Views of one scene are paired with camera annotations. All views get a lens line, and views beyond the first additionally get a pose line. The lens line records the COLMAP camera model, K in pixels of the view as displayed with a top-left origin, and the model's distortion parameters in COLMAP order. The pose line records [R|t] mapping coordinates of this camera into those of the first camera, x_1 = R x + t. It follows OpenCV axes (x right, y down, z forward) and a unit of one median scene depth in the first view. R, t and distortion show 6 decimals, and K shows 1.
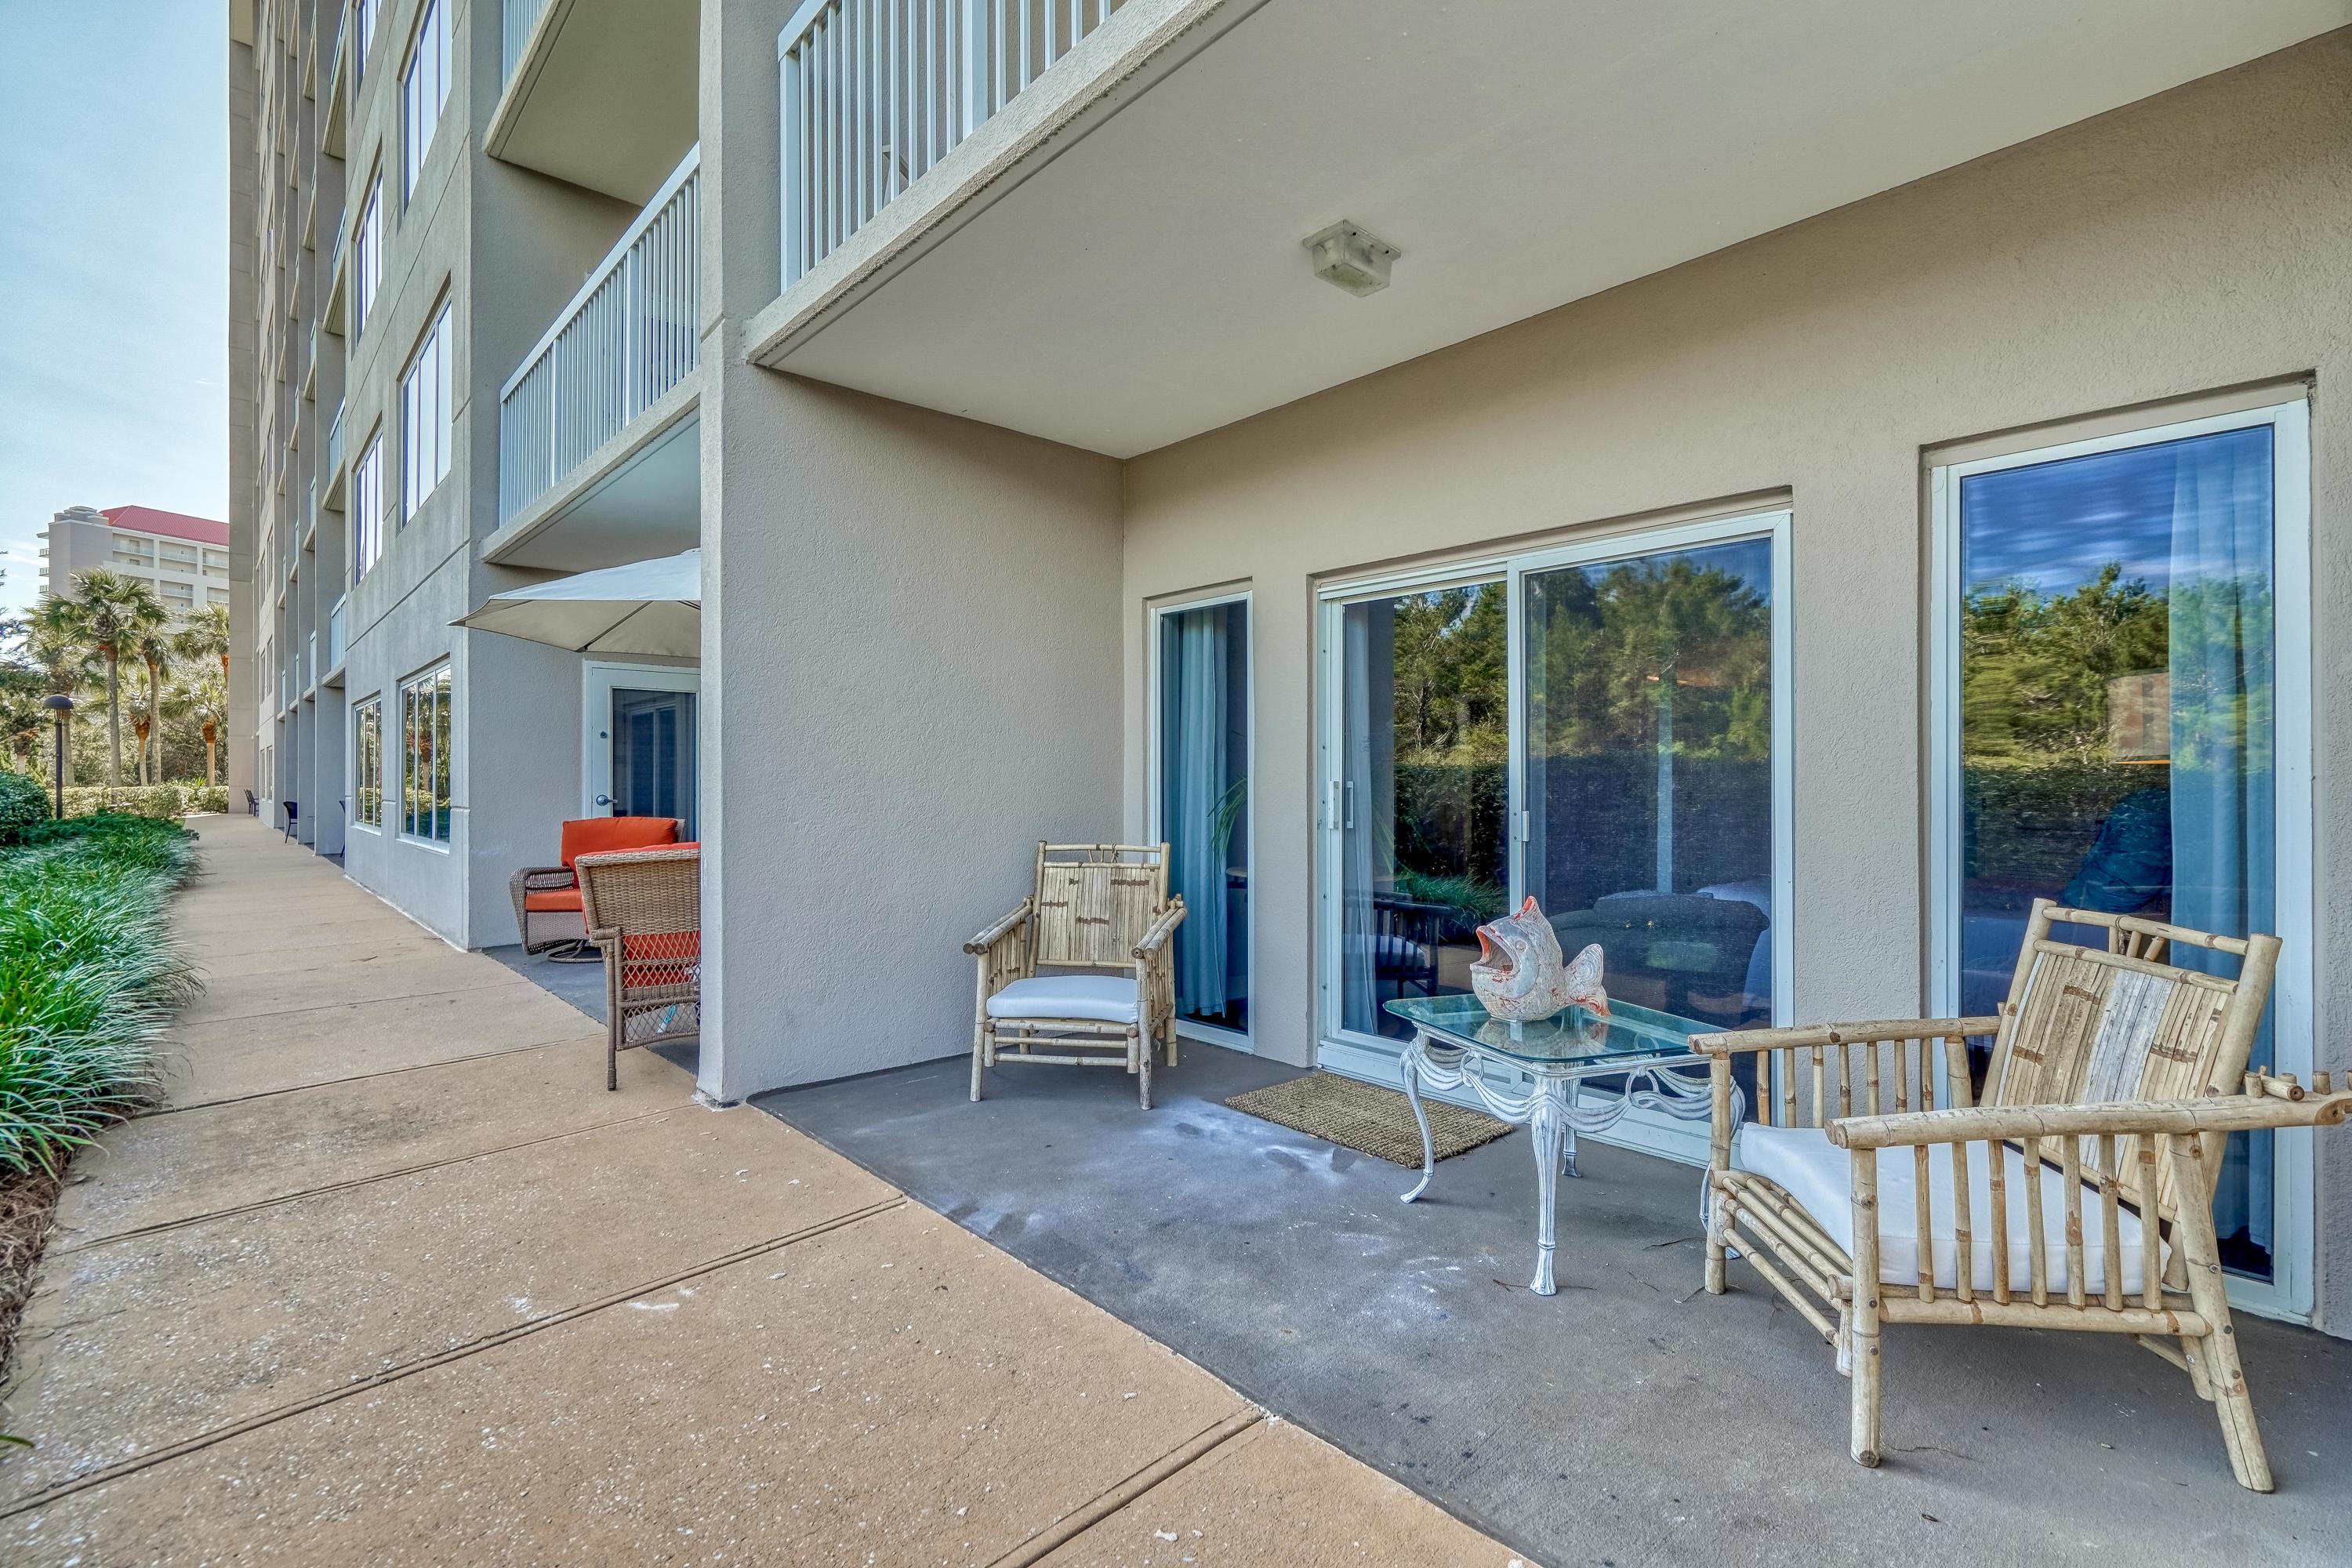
lens RADIAL K [[1075.8, 0, 1176.0], [0, 1075.8, 784.0], [0, 0, 1]] dist [-0.001744, 0.000677]
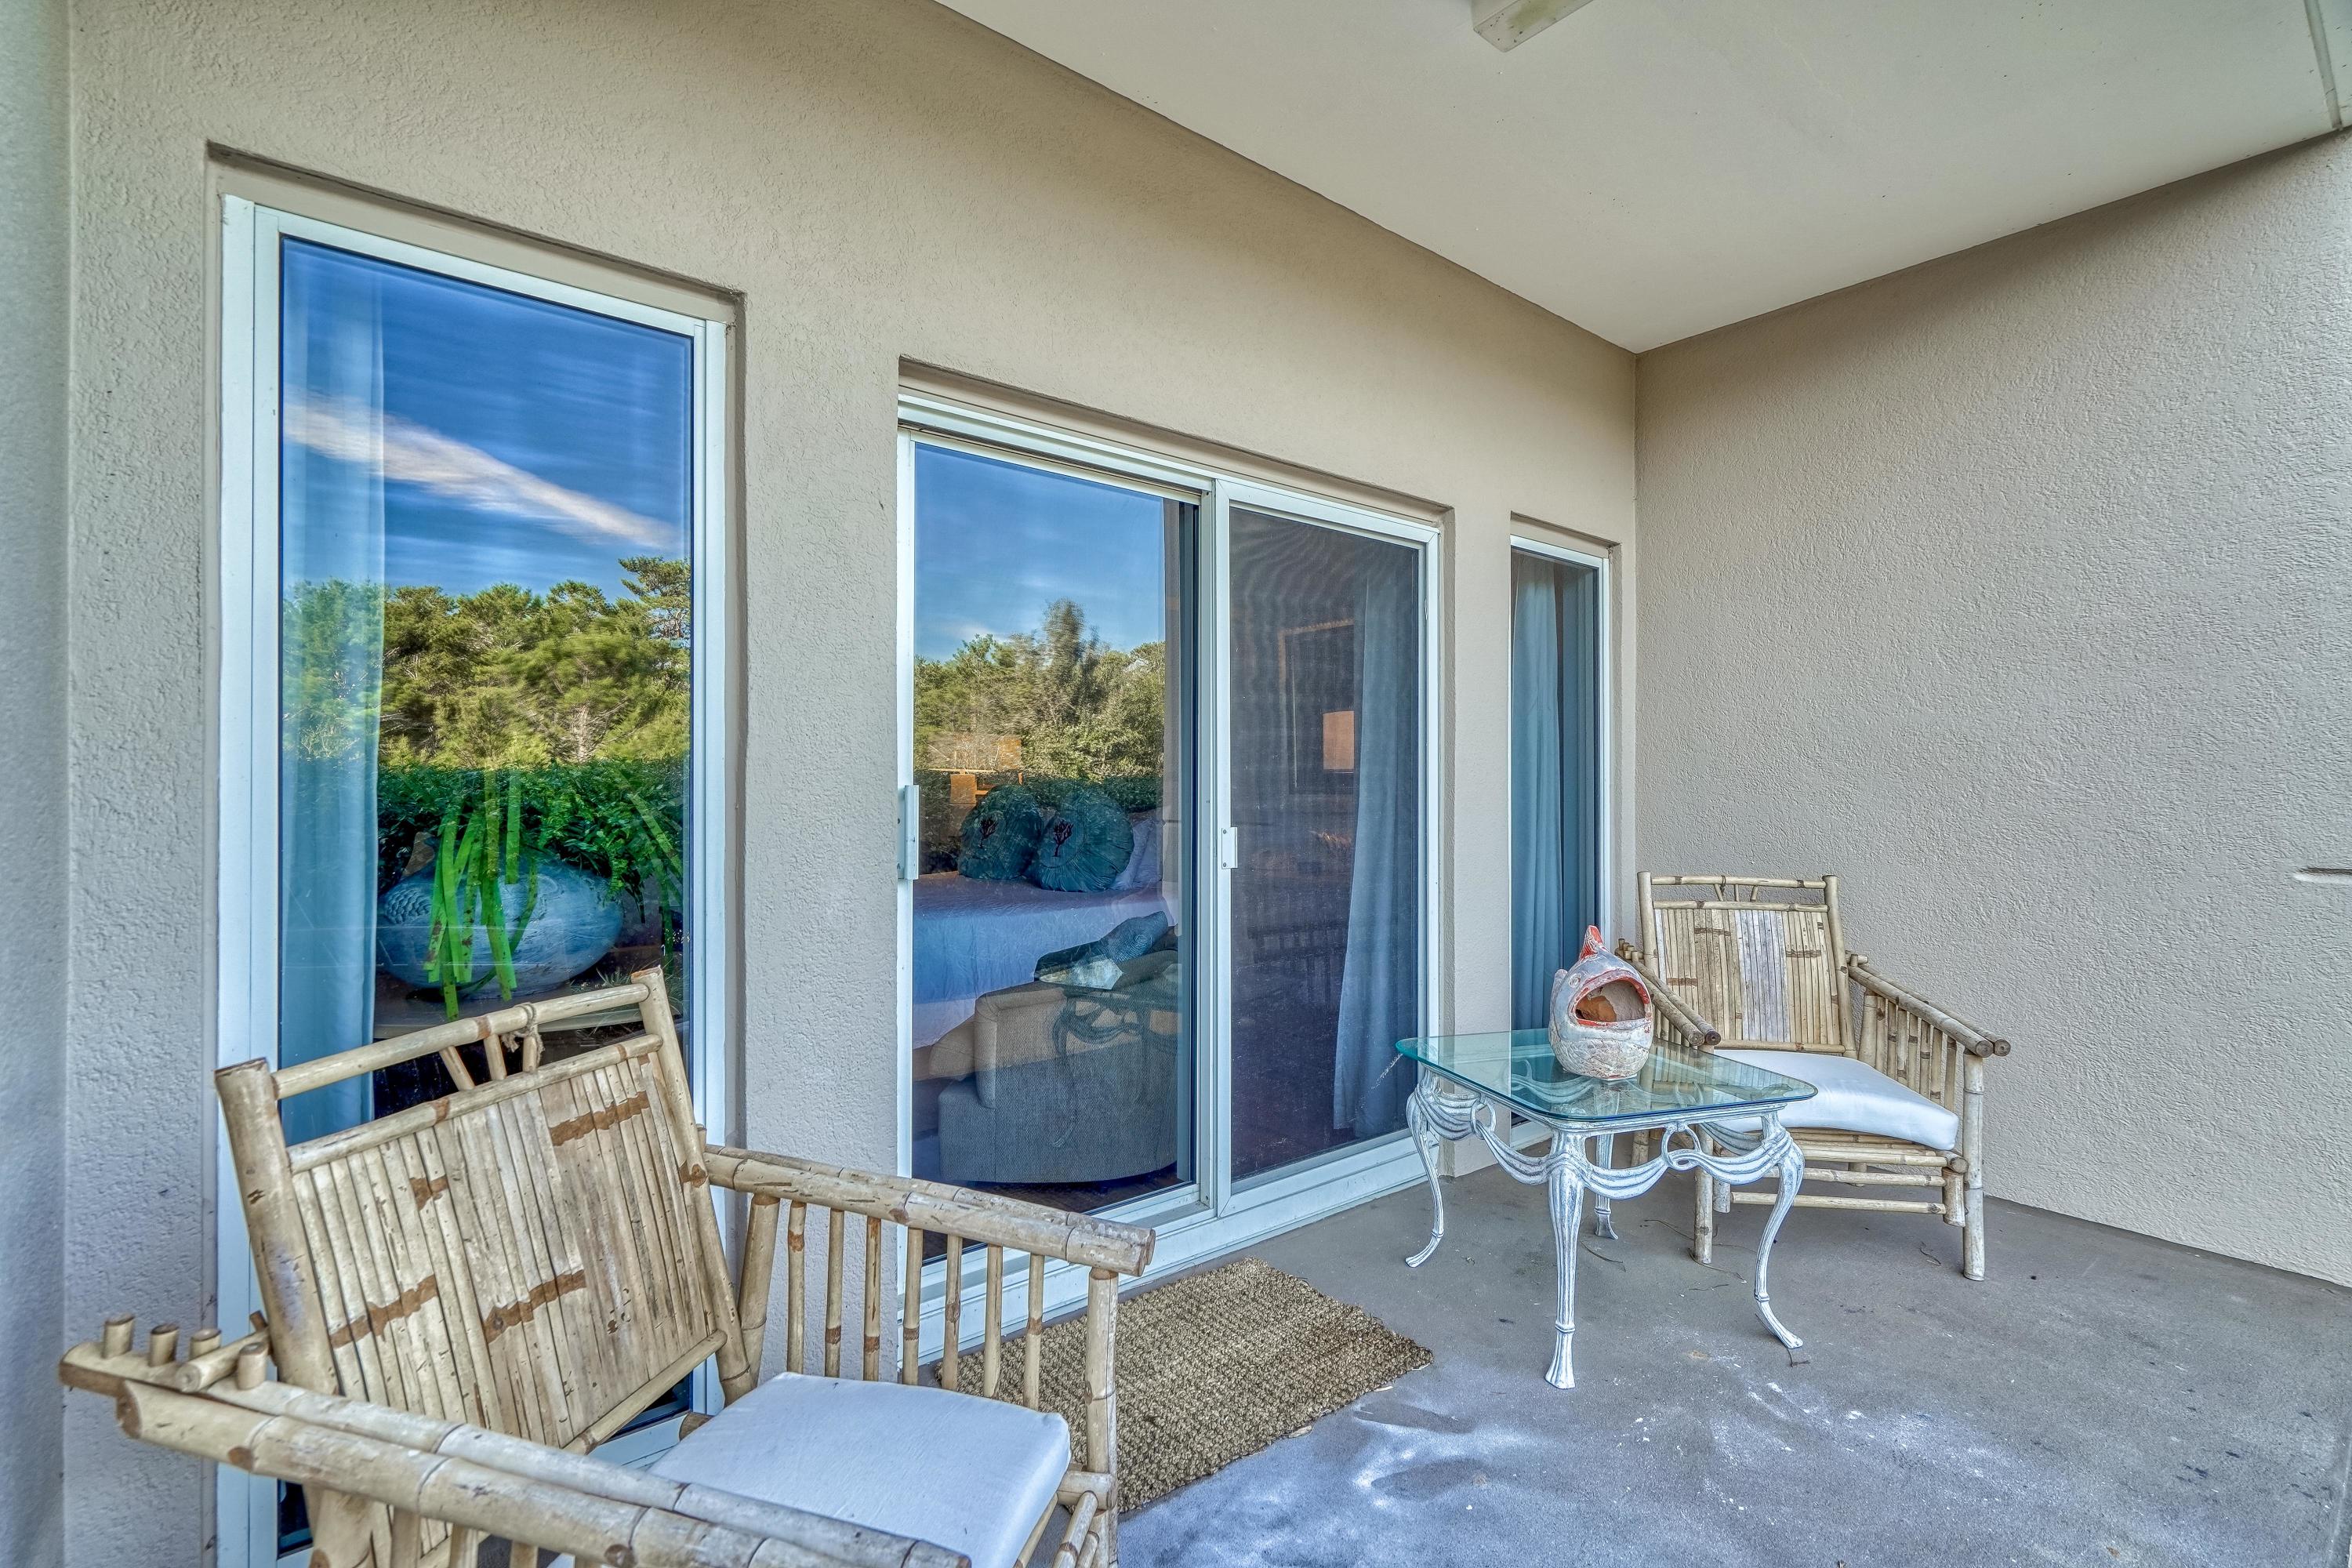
lens RADIAL K [[1075.8, 0, 1176.0], [0, 1075.8, 784.0], [0, 0, 1]] dist [-0.001744, 0.000677]
pose [[0.054642, -0.001606, 0.998505, -0.299778], [-0.003971, 0.999990, 0.001826, -0.003577], [-0.998498, -0.004064, 0.054636, 0.728841]]
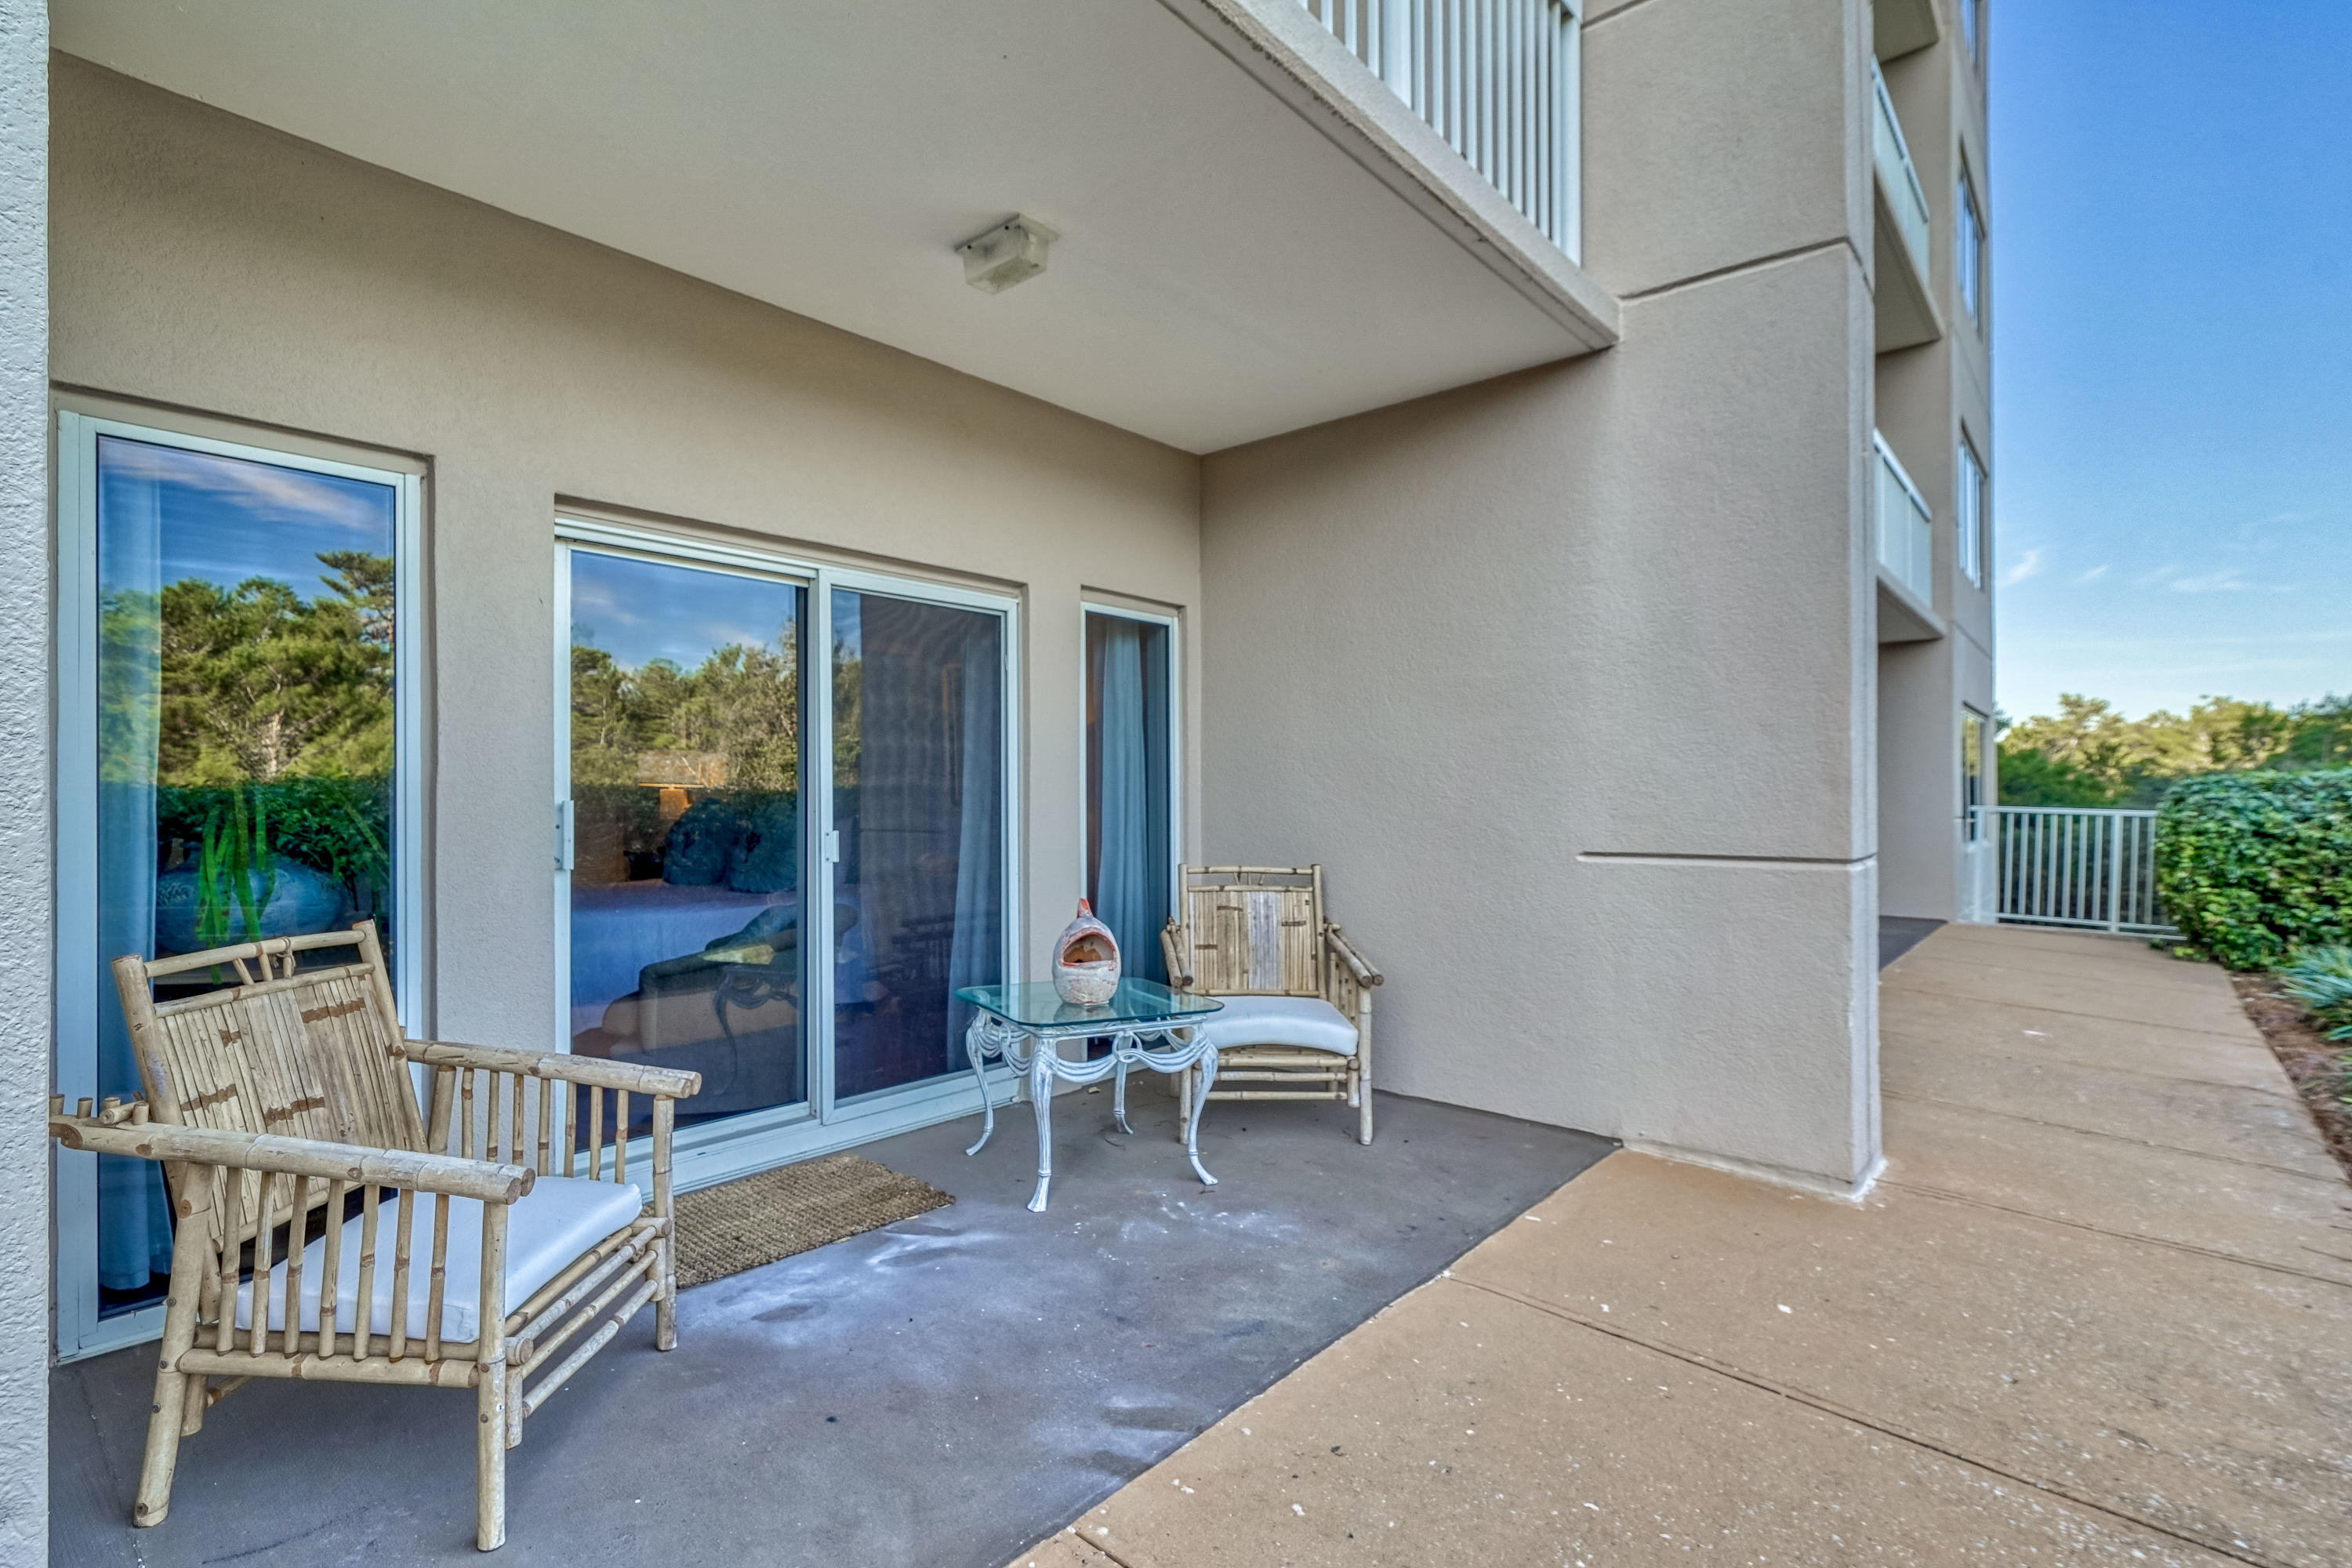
lens RADIAL K [[1109.0, 0, 1086.1], [0, 1109.0, 792.4], [0, 0, 1]] dist [0.001541, 0.000392]
pose [[-0.074574, 0.001814, 0.997214, -0.504979], [0.000261, 0.999998, -0.001799, -0.005201], [-0.997215, 0.000127, -0.074575, 0.619572]]
